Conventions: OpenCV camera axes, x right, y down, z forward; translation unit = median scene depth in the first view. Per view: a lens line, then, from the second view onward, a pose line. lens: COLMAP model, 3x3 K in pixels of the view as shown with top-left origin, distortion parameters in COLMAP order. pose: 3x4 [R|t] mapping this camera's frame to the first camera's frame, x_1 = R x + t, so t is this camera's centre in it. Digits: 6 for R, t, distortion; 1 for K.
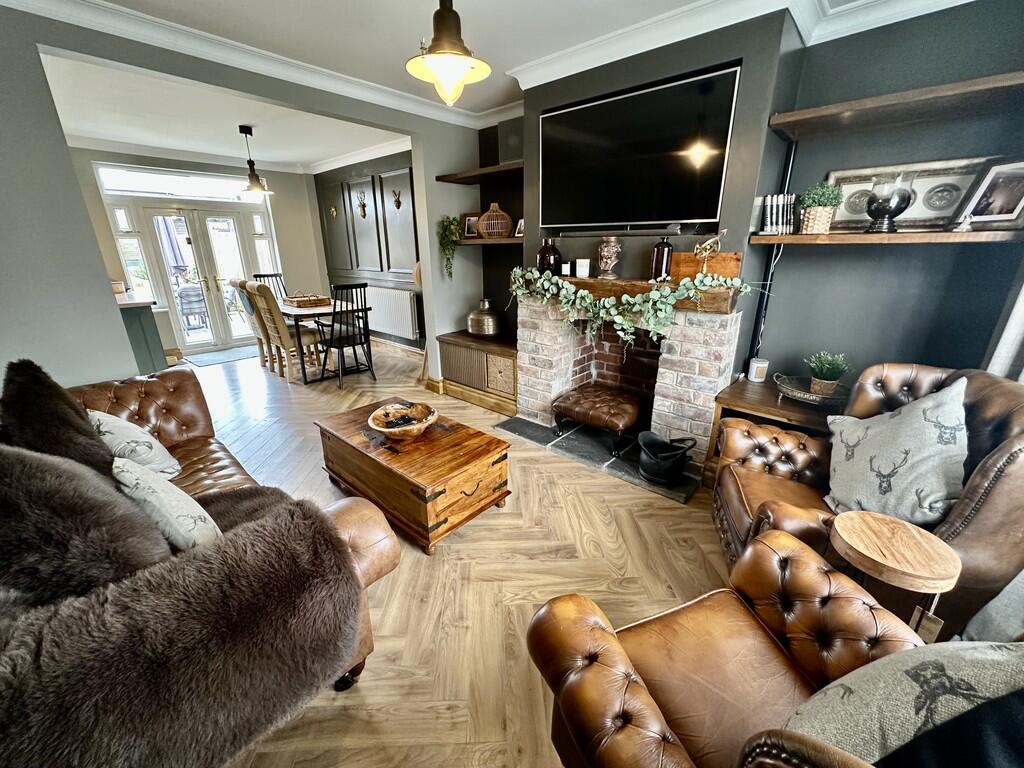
lens RADIAL K [[408.7, 0, 510.5], [0, 408.7, 380.5], [0, 0, 1]] dist [-0.004012, 0.000770]
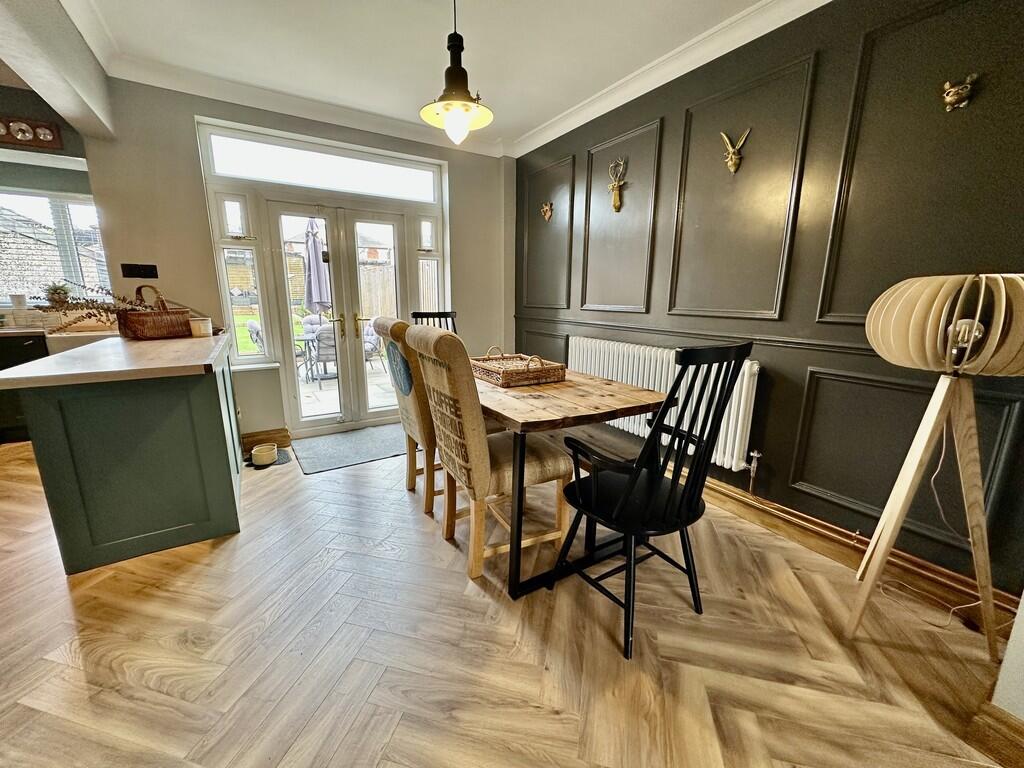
lens RADIAL K [[408.7, 0, 514.8], [0, 408.7, 381.2], [0, 0, 1]] dist [-0.004012, 0.000770]
pose [[0.963194, 0.069570, -0.259649, -0.366199], [-0.097240, 0.990690, -0.095279, -0.133399], [0.250603, 0.117021, 0.960991, 0.539836]]
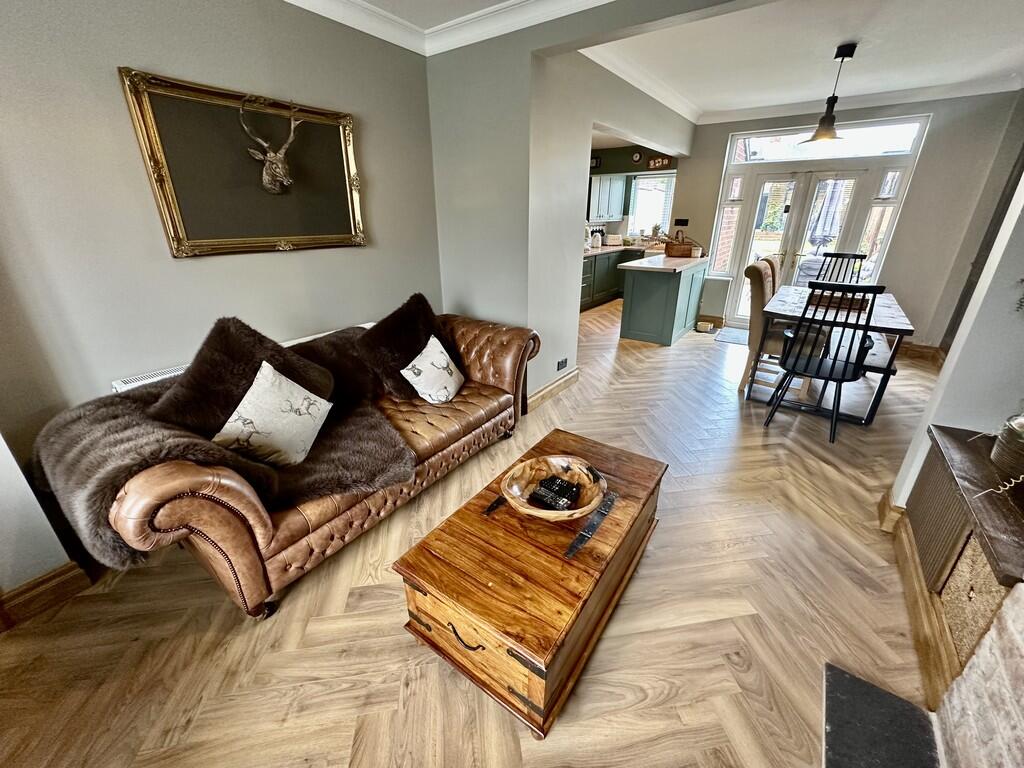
lens RADIAL K [[408.7, 0, 509.0], [0, 408.7, 379.5], [0, 0, 1]] dist [-0.004012, 0.000770]
pose [[0.101421, 0.379712, -0.919528, 0.134721], [-0.310123, 0.890305, 0.333438, -0.125017], [0.945271, 0.251349, 0.208054, 0.351477]]
